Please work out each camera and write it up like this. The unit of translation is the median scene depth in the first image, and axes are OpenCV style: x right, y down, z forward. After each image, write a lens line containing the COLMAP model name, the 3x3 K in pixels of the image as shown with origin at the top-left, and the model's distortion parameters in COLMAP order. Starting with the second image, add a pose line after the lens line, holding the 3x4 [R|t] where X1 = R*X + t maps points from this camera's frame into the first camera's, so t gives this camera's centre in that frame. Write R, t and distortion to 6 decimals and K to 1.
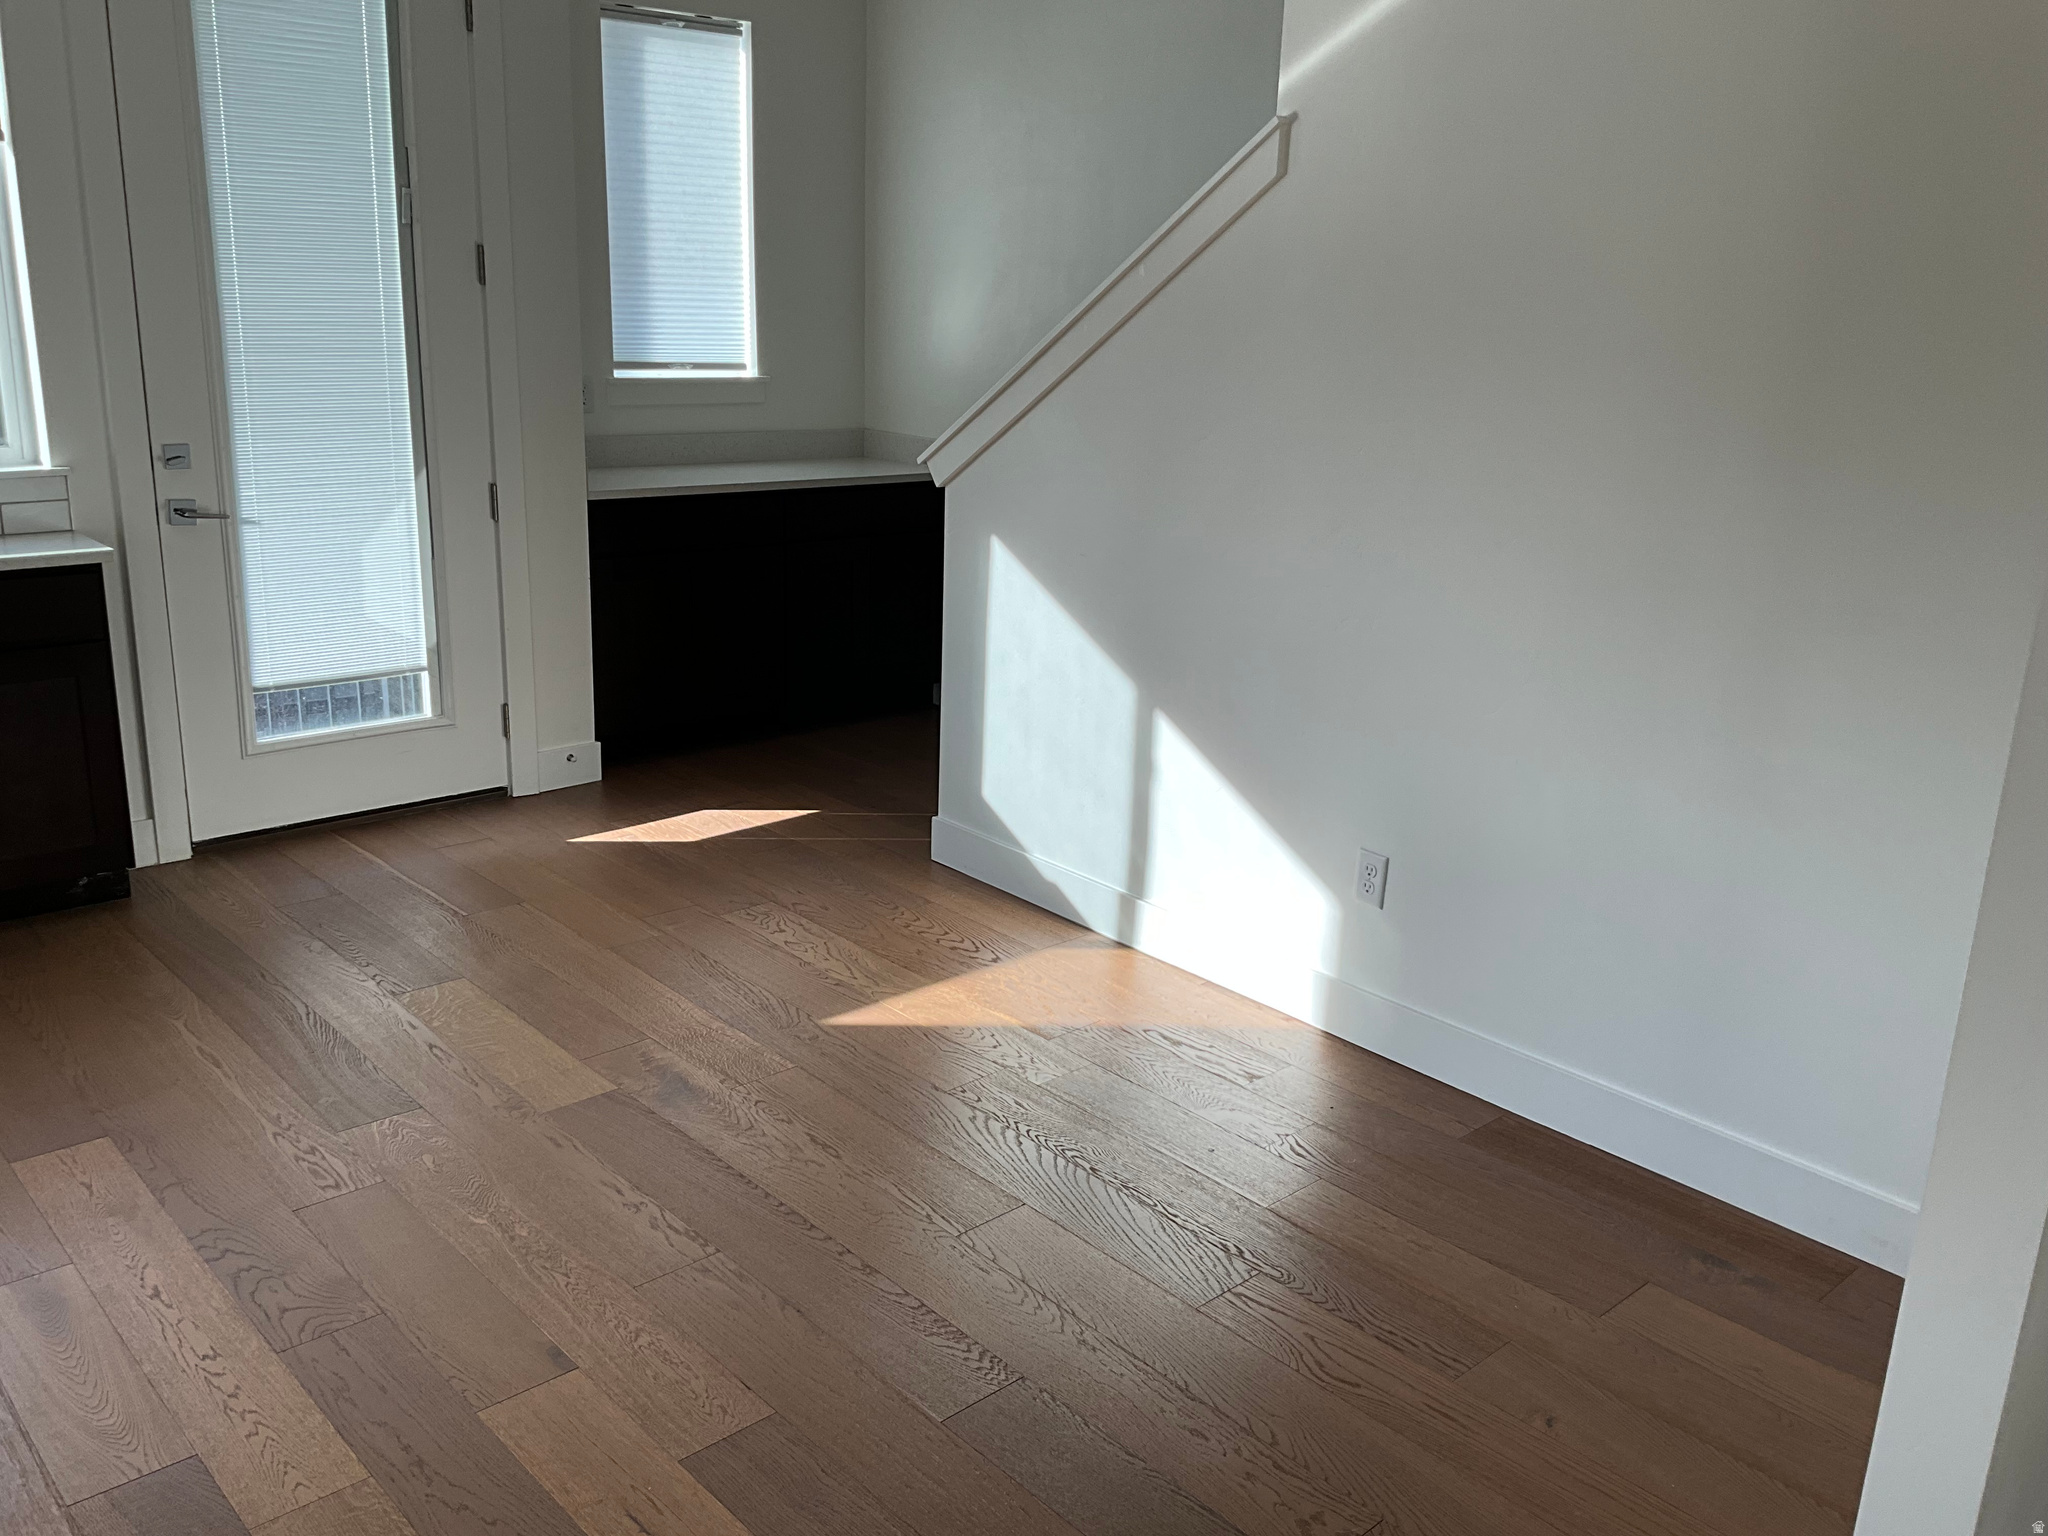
lens RADIAL K [[1721.4, 0, 1026.2], [0, 1721.4, 768.5], [0, 0, 1]] dist [0.003137, 0.002460]
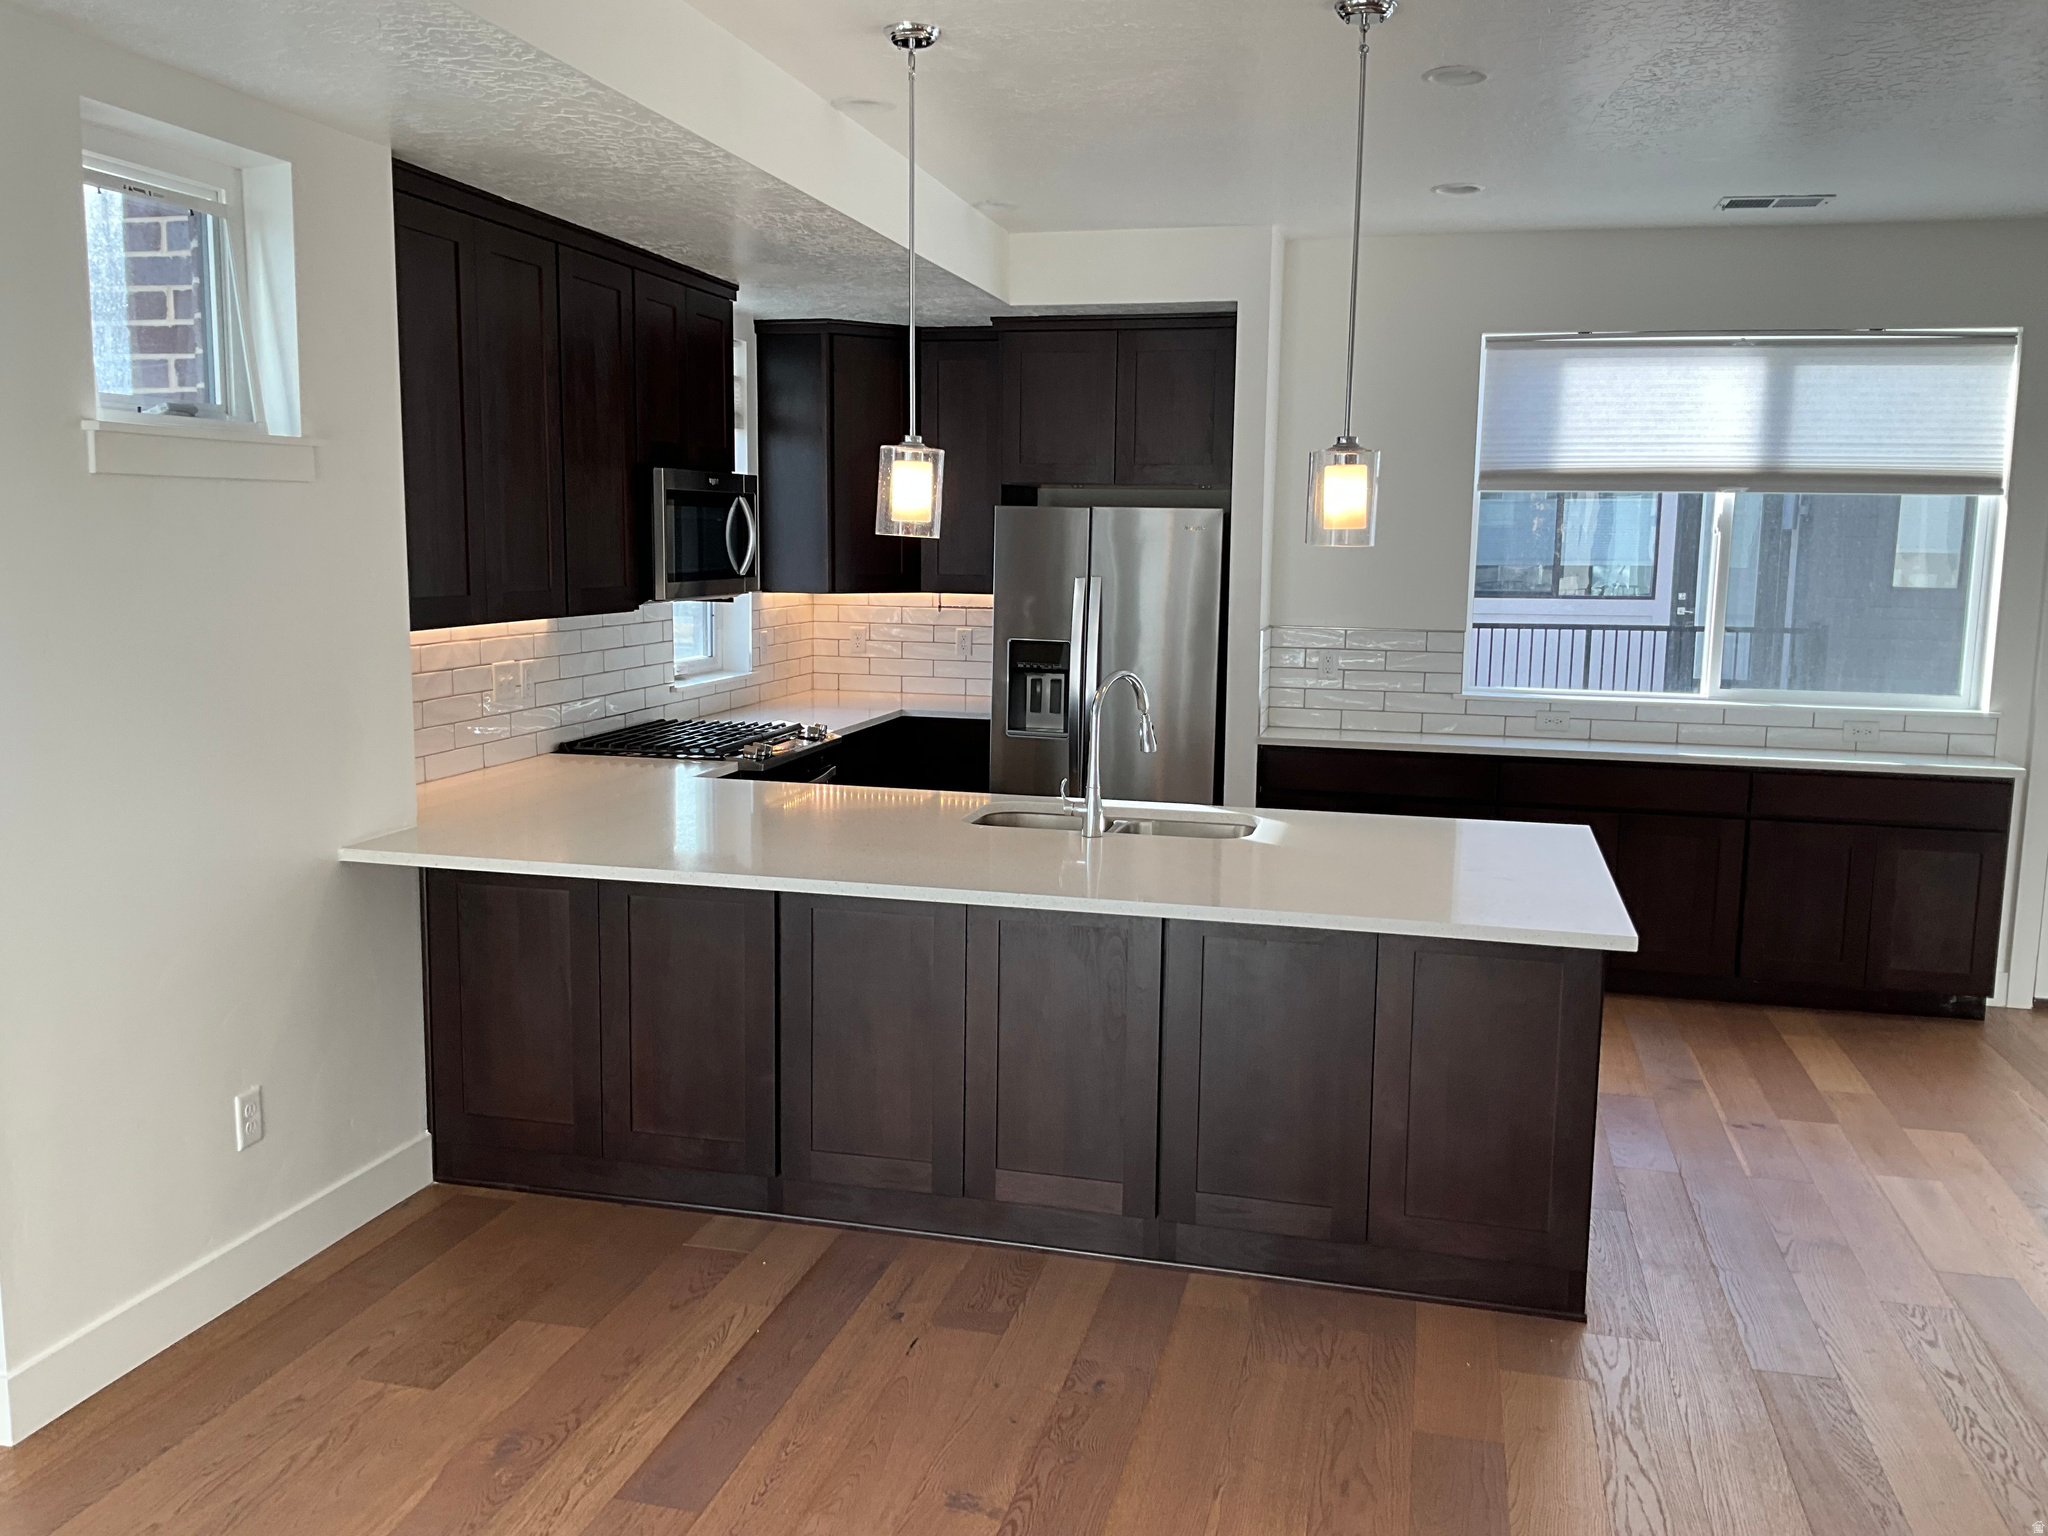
lens RADIAL K [[1721.4, 0, 1021.8], [0, 1721.4, 770.4], [0, 0, 1]] dist [0.003137, 0.002460]
pose [[0.558464, 0.094314, -0.824150, 0.165383], [-0.224474, 0.973630, -0.040689, 0.109305], [0.798580, 0.207723, 0.564909, -0.430856]]
